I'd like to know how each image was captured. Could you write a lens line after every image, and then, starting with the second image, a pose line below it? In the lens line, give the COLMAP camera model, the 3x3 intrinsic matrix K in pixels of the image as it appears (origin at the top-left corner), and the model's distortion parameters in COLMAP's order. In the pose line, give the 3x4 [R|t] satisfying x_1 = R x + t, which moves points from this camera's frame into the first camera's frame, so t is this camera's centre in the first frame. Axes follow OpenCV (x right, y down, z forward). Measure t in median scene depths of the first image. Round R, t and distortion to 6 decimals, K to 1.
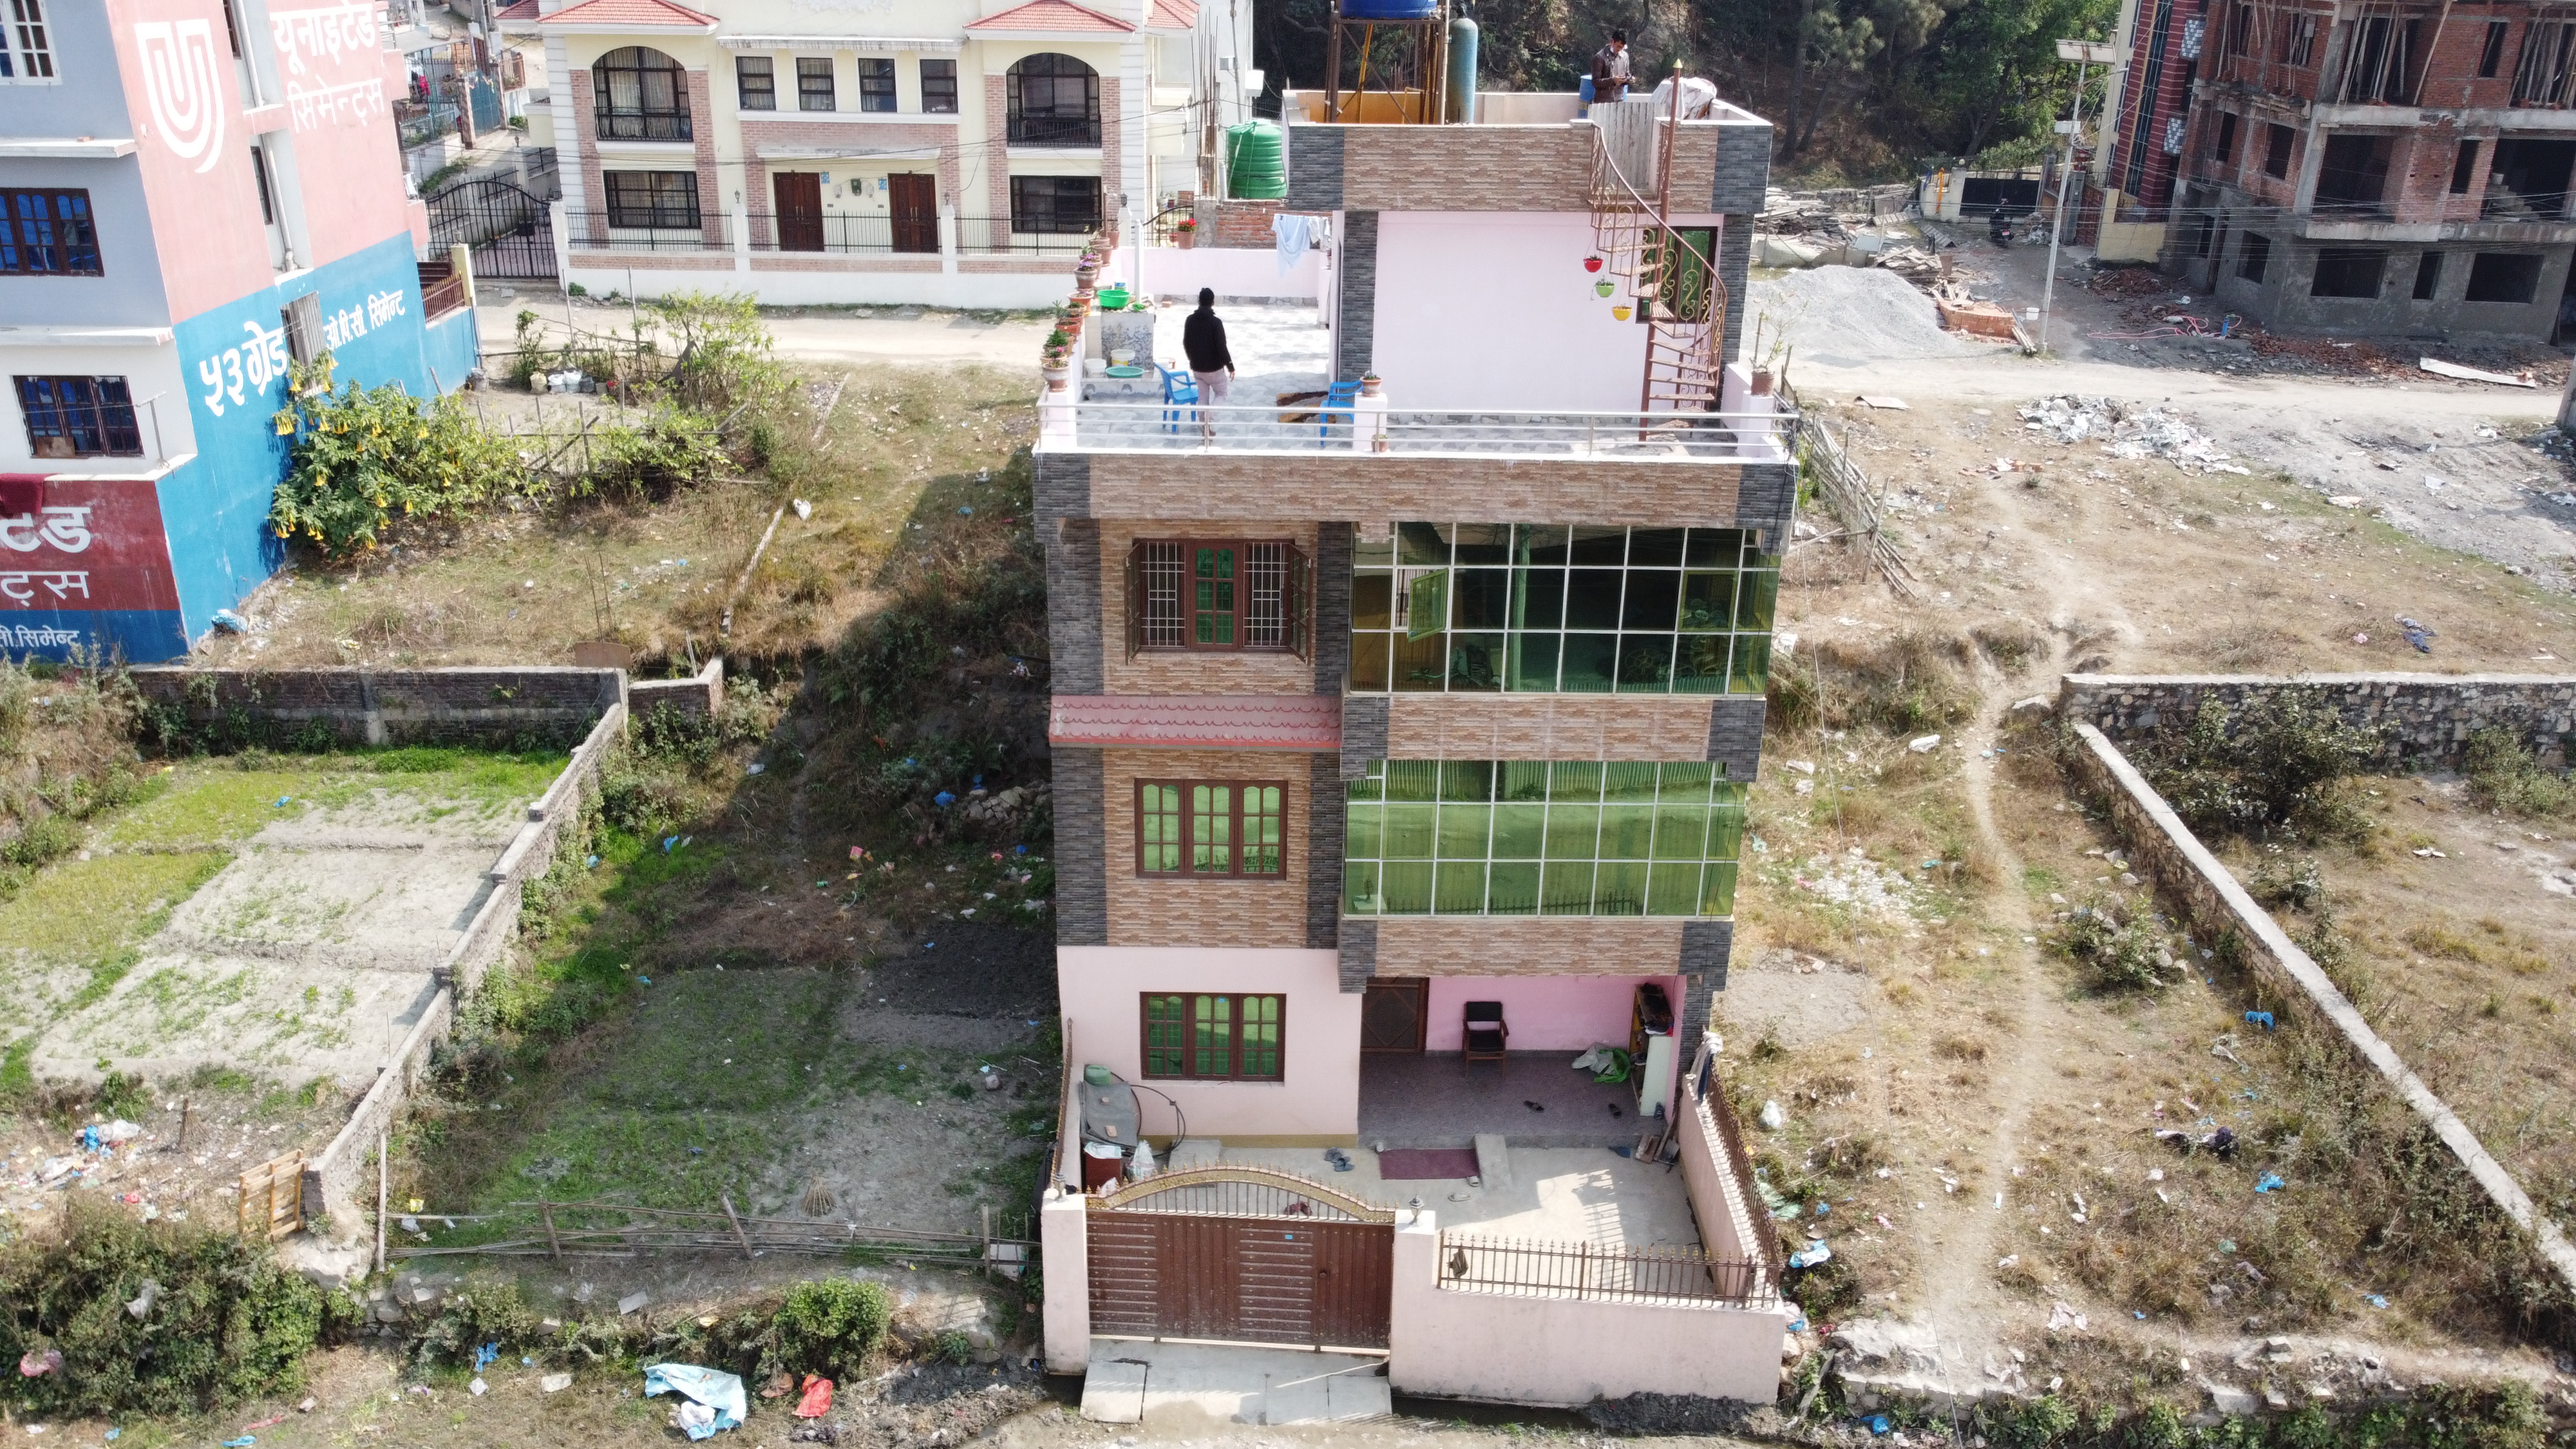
lens RADIAL K [[1969.8, 0, 1294.2], [0, 1969.8, 713.6], [0, 0, 1]] dist [0.003033, -0.011259]
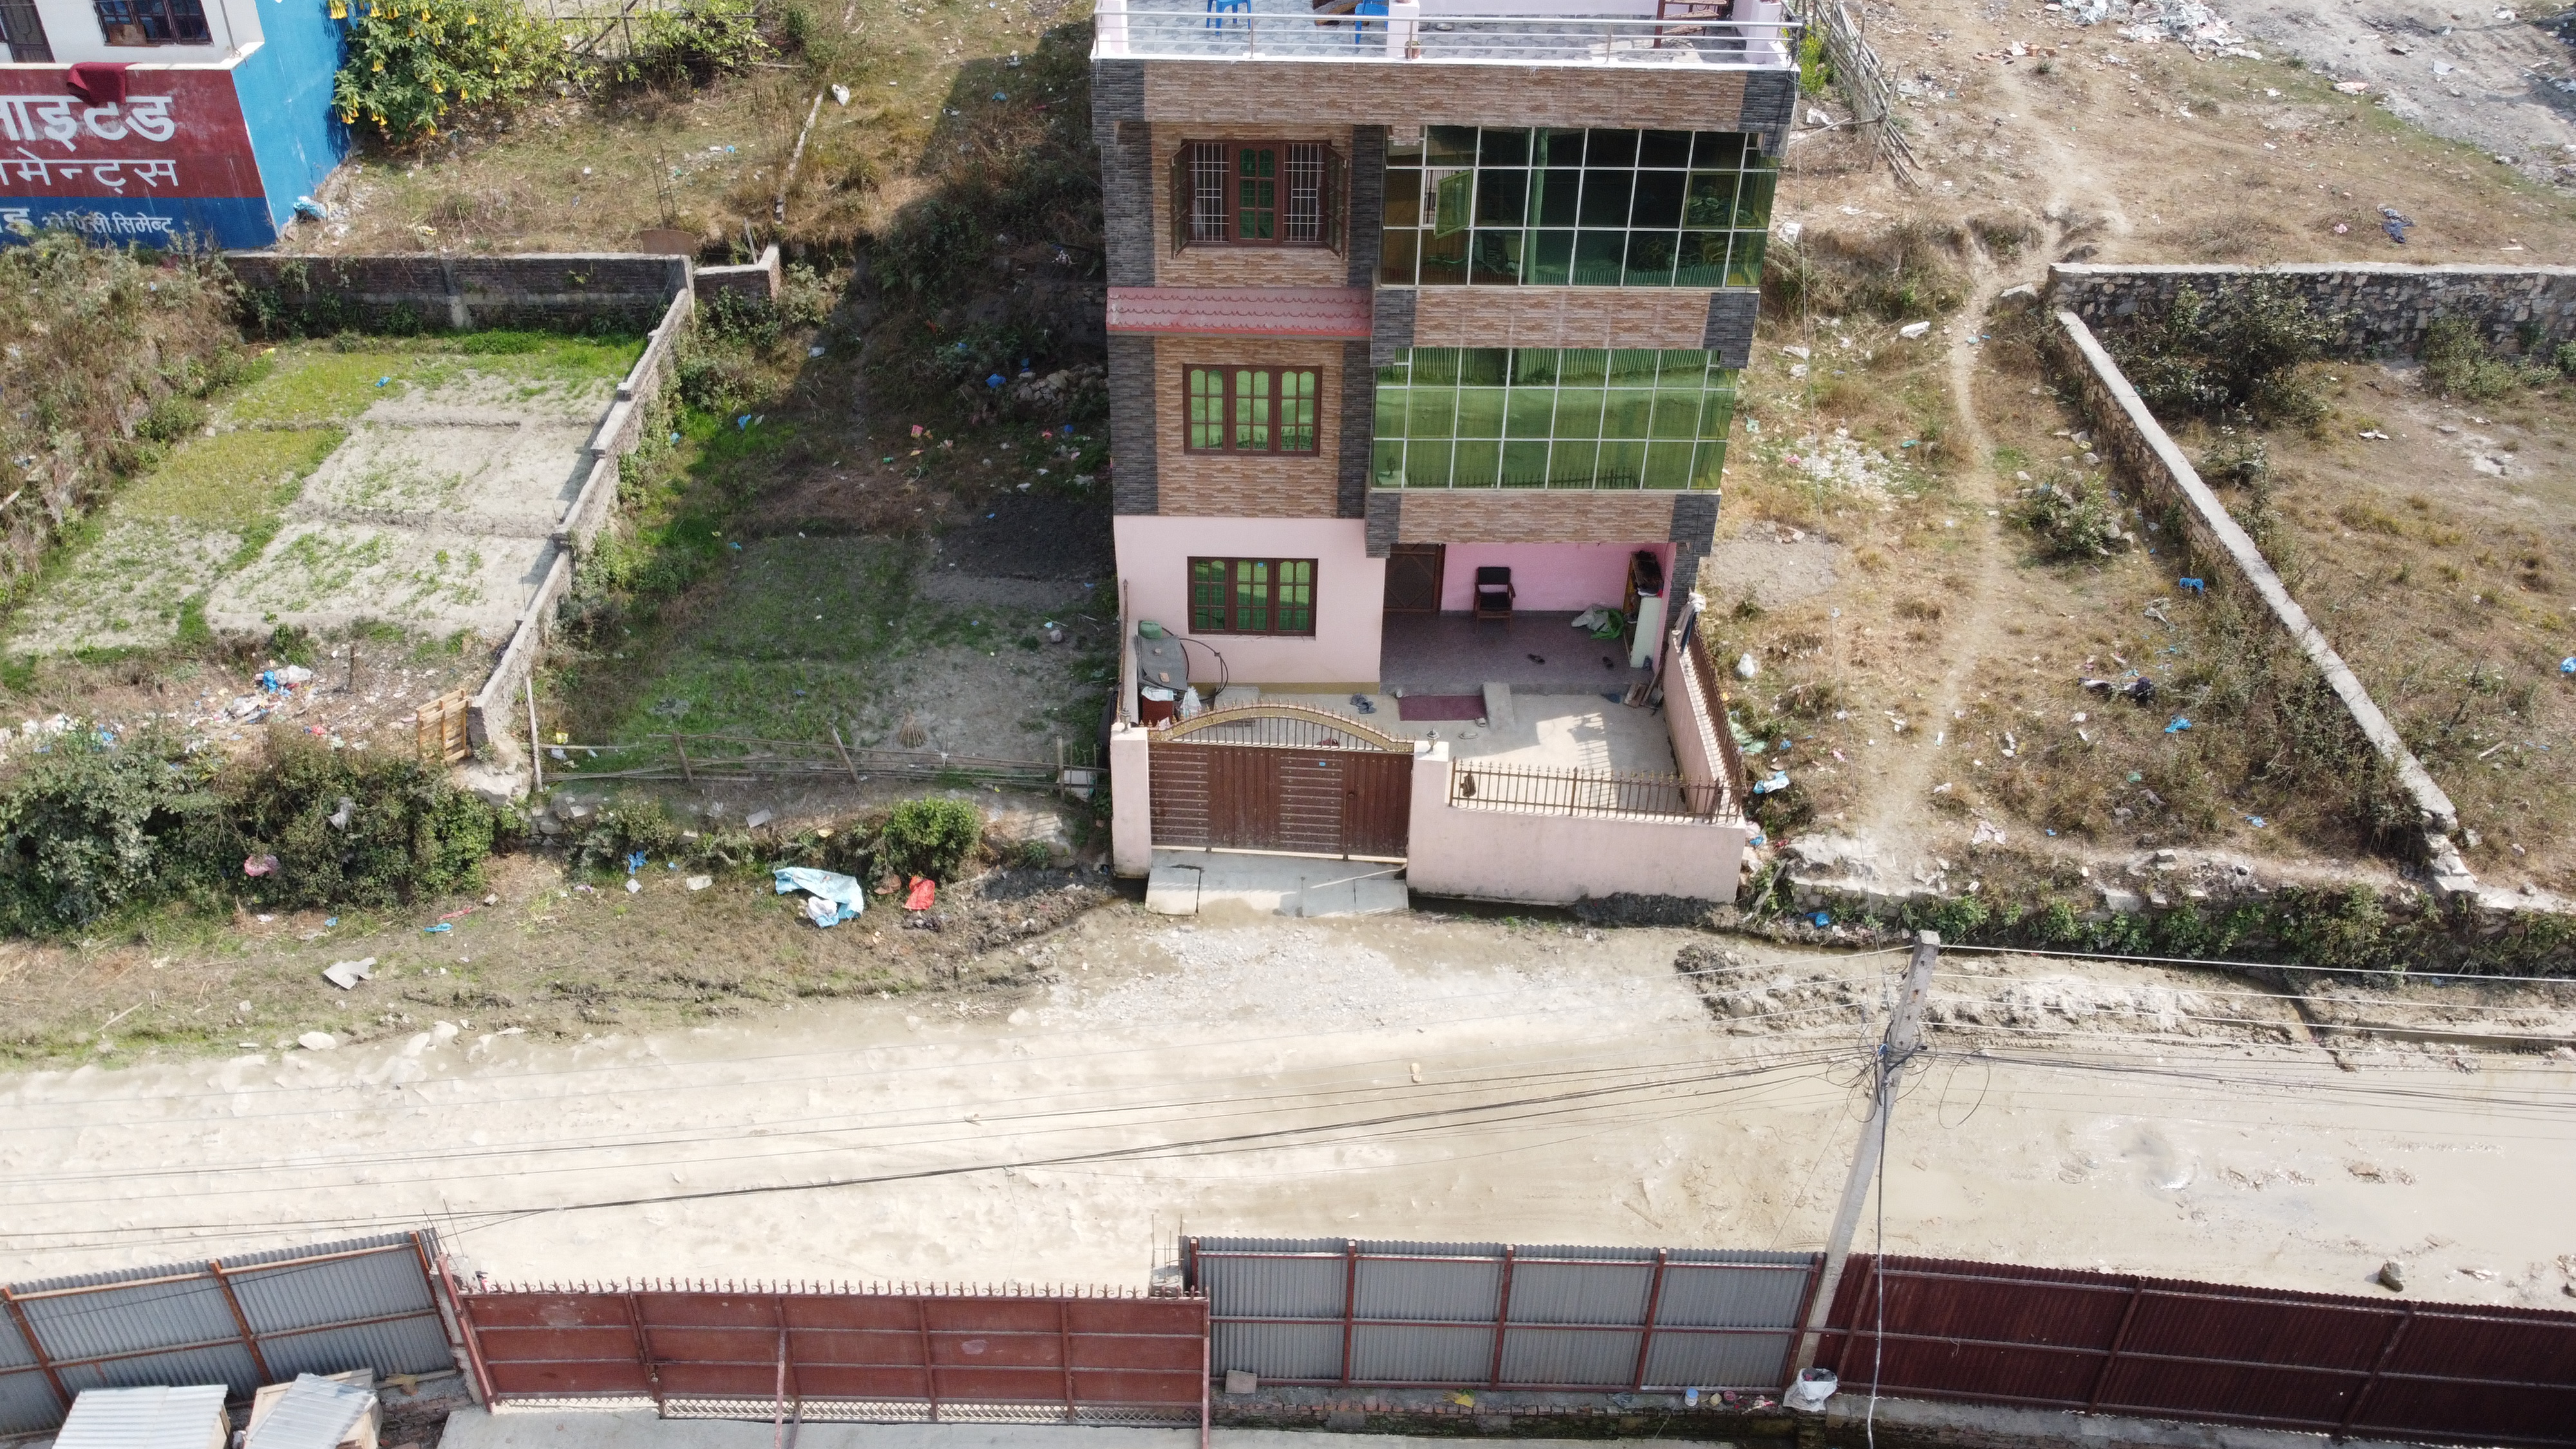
lens RADIAL K [[1969.8, 0, 1268.7], [0, 1969.8, 711.7], [0, 0, 1]] dist [0.003033, -0.011259]
pose [[0.999871, 0.004878, -0.015322, -0.014361], [-0.001556, 0.977753, 0.209755, -0.007604], [0.016004, -0.209704, 0.977634, -0.113084]]
